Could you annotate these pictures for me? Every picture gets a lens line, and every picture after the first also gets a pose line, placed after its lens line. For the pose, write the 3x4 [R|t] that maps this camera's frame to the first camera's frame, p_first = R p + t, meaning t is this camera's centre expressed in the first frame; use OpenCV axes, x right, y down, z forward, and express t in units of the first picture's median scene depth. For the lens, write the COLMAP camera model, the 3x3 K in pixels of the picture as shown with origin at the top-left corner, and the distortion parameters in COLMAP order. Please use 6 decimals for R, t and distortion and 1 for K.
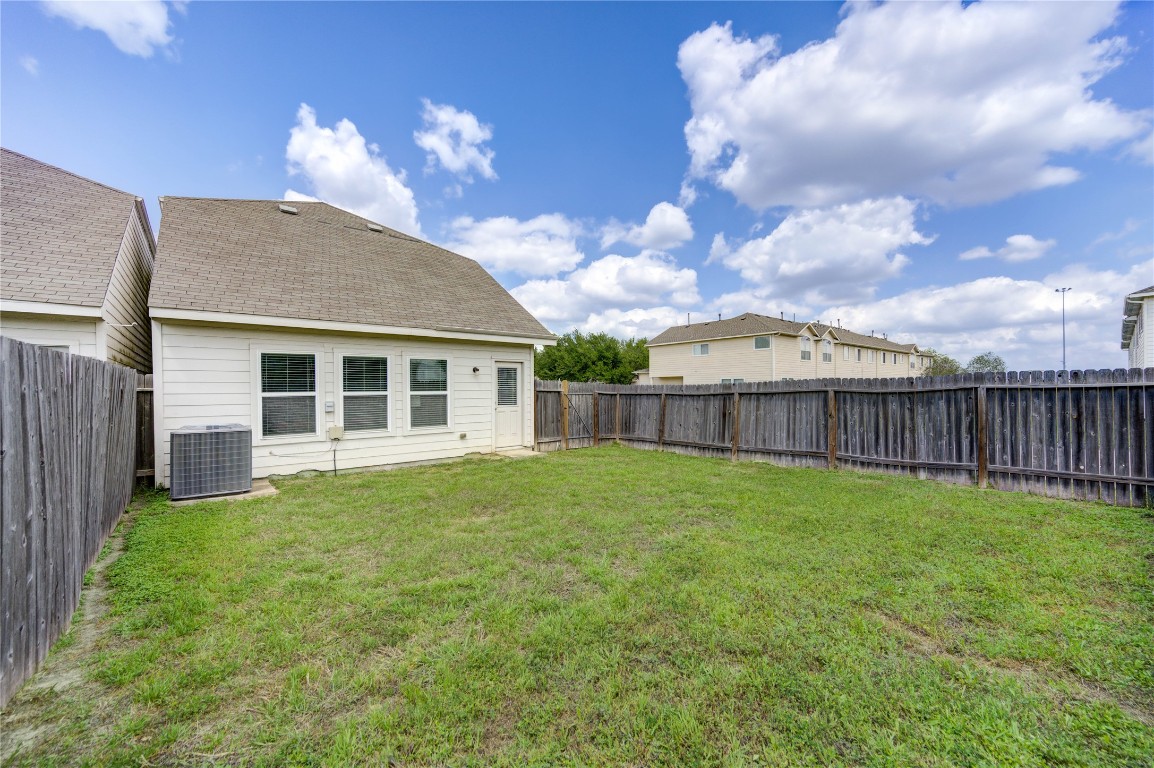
lens RADIAL K [[451.2, 0, 580.1], [0, 451.2, 389.5], [0, 0, 1]] dist [0.002776, 0.000145]
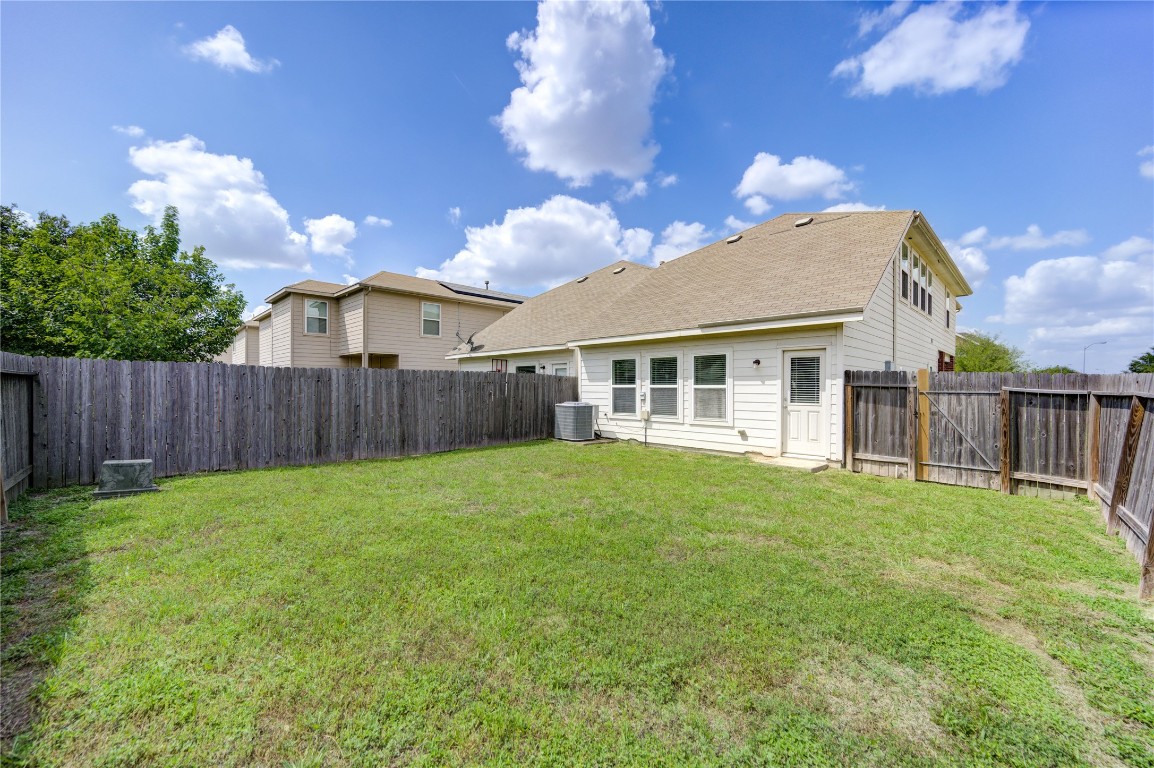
lens RADIAL K [[451.2, 0, 580.1], [0, 451.2, 389.5], [0, 0, 1]] dist [0.002776, 0.000145]
pose [[0.086101, 0.013462, -0.996195, 0.728917], [-0.006390, 0.999896, 0.012960, 0.002388], [0.996266, 0.005250, 0.086178, 0.635946]]
